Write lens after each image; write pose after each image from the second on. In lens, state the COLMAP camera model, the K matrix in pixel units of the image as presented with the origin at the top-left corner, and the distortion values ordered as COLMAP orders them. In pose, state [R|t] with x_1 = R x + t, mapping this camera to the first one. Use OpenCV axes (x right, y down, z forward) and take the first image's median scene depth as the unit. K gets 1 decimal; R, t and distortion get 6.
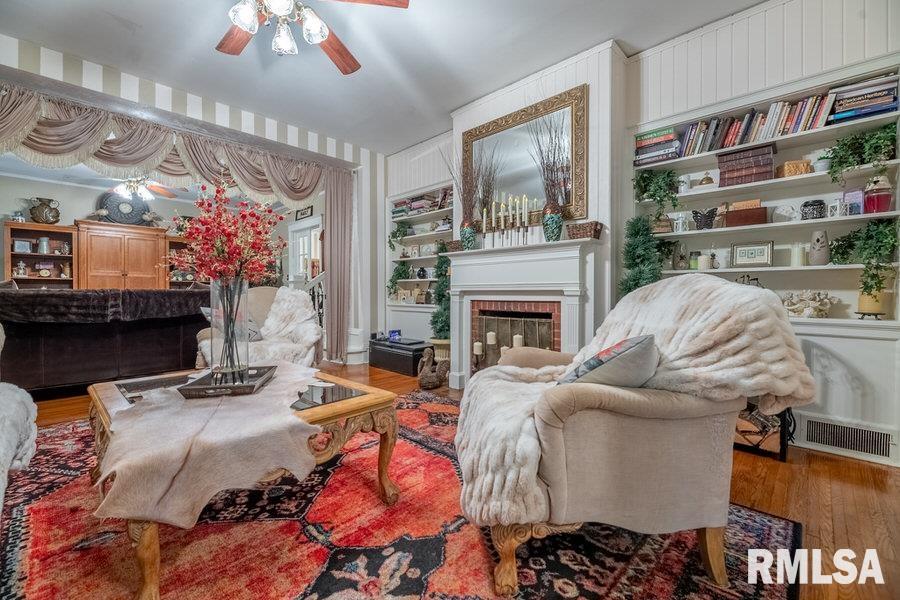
lens RADIAL K [[375.1, 0, 451.9], [0, 375.1, 298.7], [0, 0, 1]] dist [-0.002988, -0.001018]
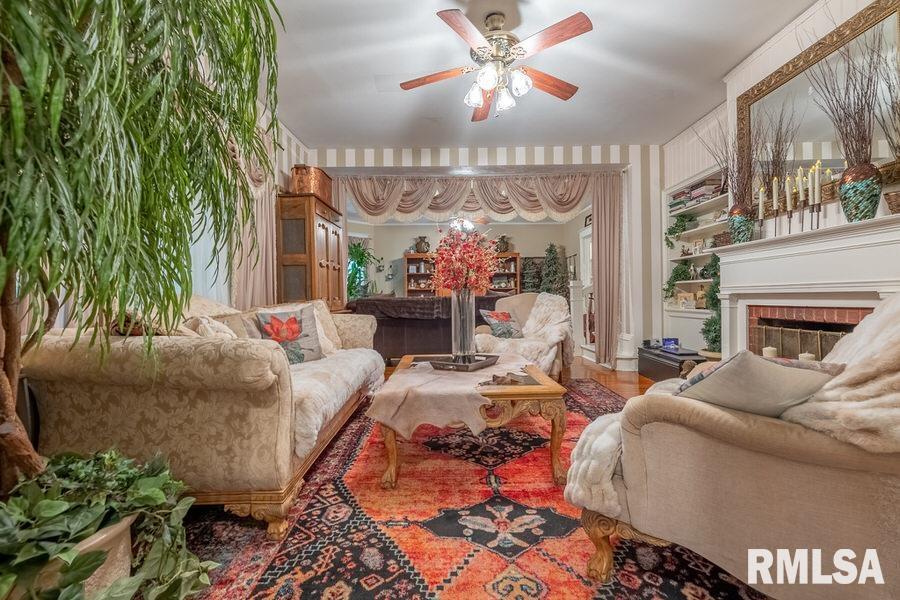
lens RADIAL K [[390.2, 0, 450.0], [0, 390.2, 300.0], [0, 0, 1]] dist [-0.001852, -0.000652]
pose [[0.691946, -0.004003, -0.721938, 0.212452], [0.000657, 0.999988, -0.004915, -0.003703], [0.721949, 0.002927, 0.691940, -0.027691]]
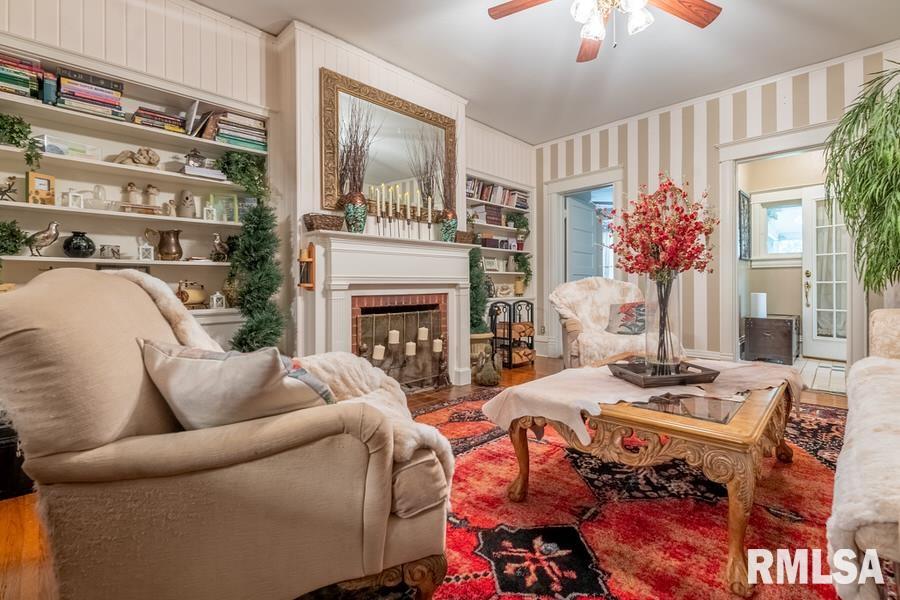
lens RADIAL K [[406.1, 0, 506.2], [0, 406.1, 285.6], [0, 0, 1]] dist [-0.001944, -0.000396]
pose [[-0.052385, -0.003606, 0.998620, -0.803971], [0.021772, 0.999752, 0.004752, -0.014970], [-0.998390, 0.021991, -0.052294, 0.714623]]
